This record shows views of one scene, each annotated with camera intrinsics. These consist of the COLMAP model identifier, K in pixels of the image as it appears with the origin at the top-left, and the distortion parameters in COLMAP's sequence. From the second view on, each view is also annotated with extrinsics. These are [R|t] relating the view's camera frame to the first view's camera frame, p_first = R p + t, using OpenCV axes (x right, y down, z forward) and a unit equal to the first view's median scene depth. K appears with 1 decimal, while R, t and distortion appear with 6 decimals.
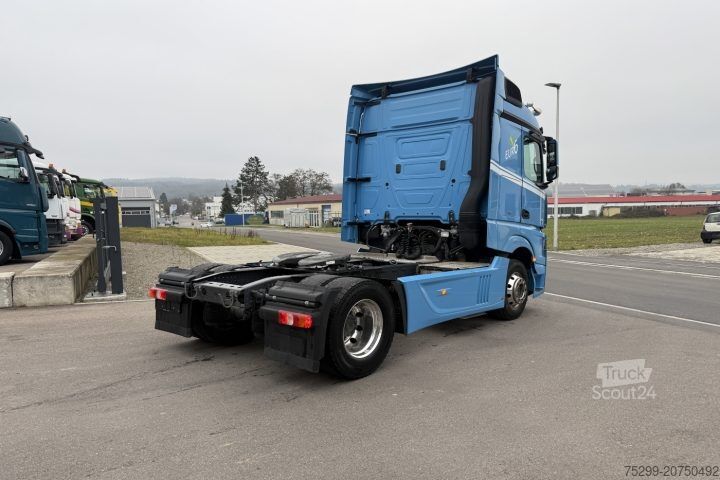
lens RADIAL K [[491.0, 0, 349.3], [0, 491.0, 241.2], [0, 0, 1]] dist [0.000313, -0.000805]
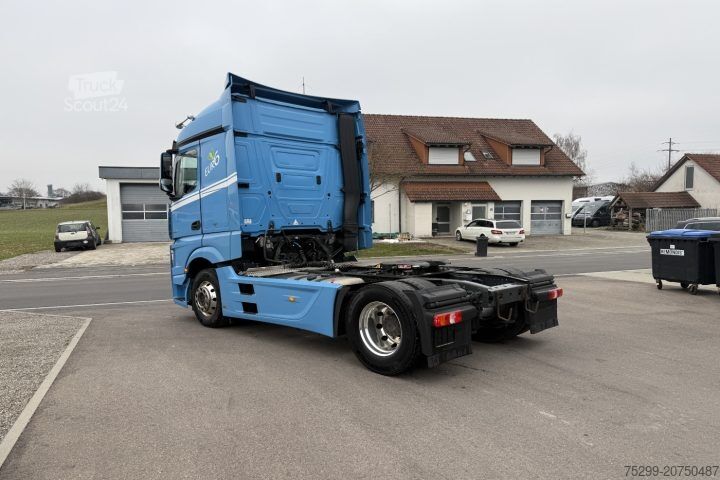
lens RADIAL K [[506.6, 0, 349.6], [0, 506.6, 239.4], [0, 0, 1]] dist [0.003954, 0.000874]
pose [[0.107248, -0.037246, 0.993534, -0.885031], [0.064592, 0.997448, 0.030420, -0.046252], [-0.992132, 0.060911, 0.109380, 0.751559]]
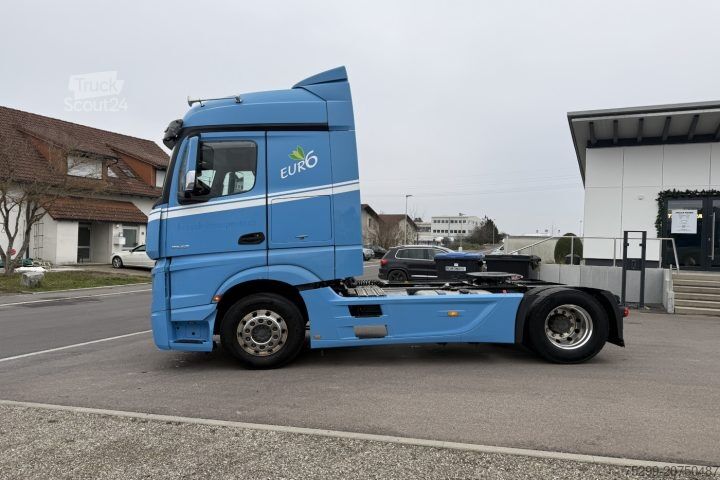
lens RADIAL K [[533.4, 0, 357.6], [0, 533.4, 243.0], [0, 0, 1]] dist [0.000913, -0.004634]
pose [[-0.698126, 0.002255, 0.715971, -0.606530], [0.030991, 0.999153, 0.027071, -0.073165], [-0.715304, 0.041088, -0.697605, 1.631796]]
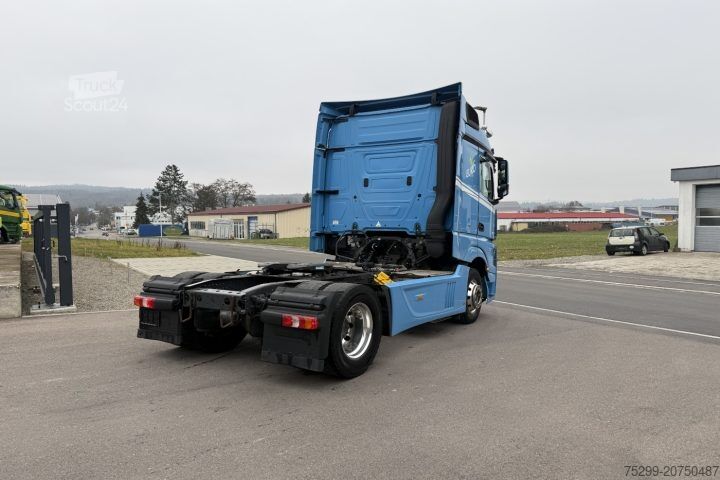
lens RADIAL K [[486.4, 0, 349.8], [0, 486.4, 240.0], [0, 0, 1]] dist [0.023615, -0.003171]
pose [[0.987872, 0.007332, 0.155095, -0.096916], [-0.003070, 0.999612, -0.027701, 0.005743], [-0.155238, 0.026889, 0.987511, -0.032380]]
